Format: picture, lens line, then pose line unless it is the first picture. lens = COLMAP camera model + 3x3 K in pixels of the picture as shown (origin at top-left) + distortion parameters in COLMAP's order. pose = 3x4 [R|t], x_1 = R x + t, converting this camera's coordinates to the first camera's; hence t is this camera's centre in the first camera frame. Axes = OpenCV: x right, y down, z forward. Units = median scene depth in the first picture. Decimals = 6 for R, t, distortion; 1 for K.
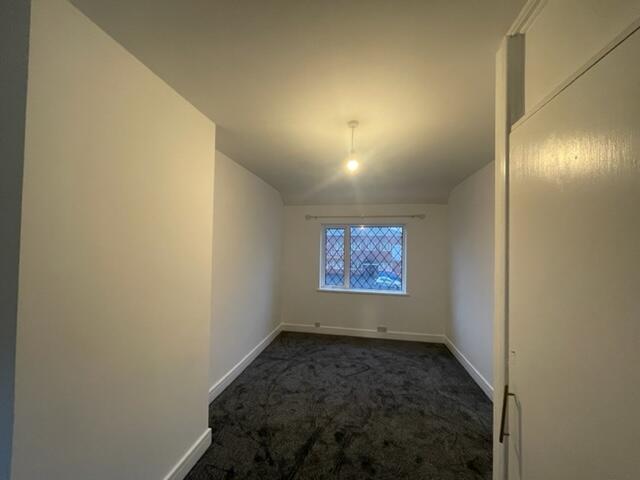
lens RADIAL K [[257.7, 0, 319.0], [0, 257.7, 240.8], [0, 0, 1]] dist [-0.001719, 0.001532]
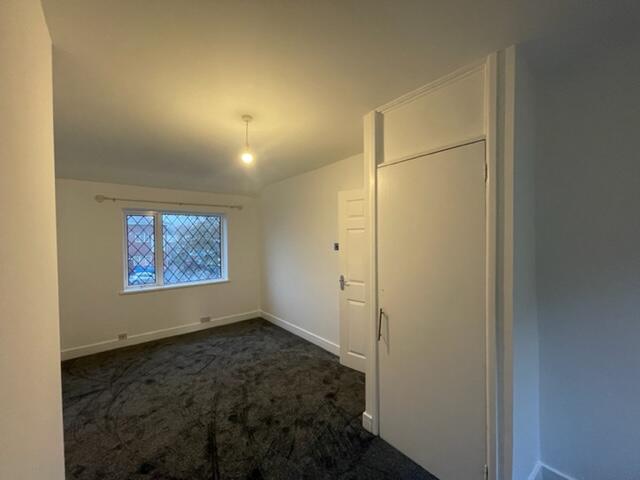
lens RADIAL K [[257.7, 0, 317.5], [0, 257.7, 239.9], [0, 0, 1]] dist [-0.001719, 0.001532]
pose [[0.646141, -0.031325, 0.762575, -0.305497], [0.001966, 0.999222, 0.039380, -0.000036], [-0.763216, -0.023945, 0.645700, 0.057531]]
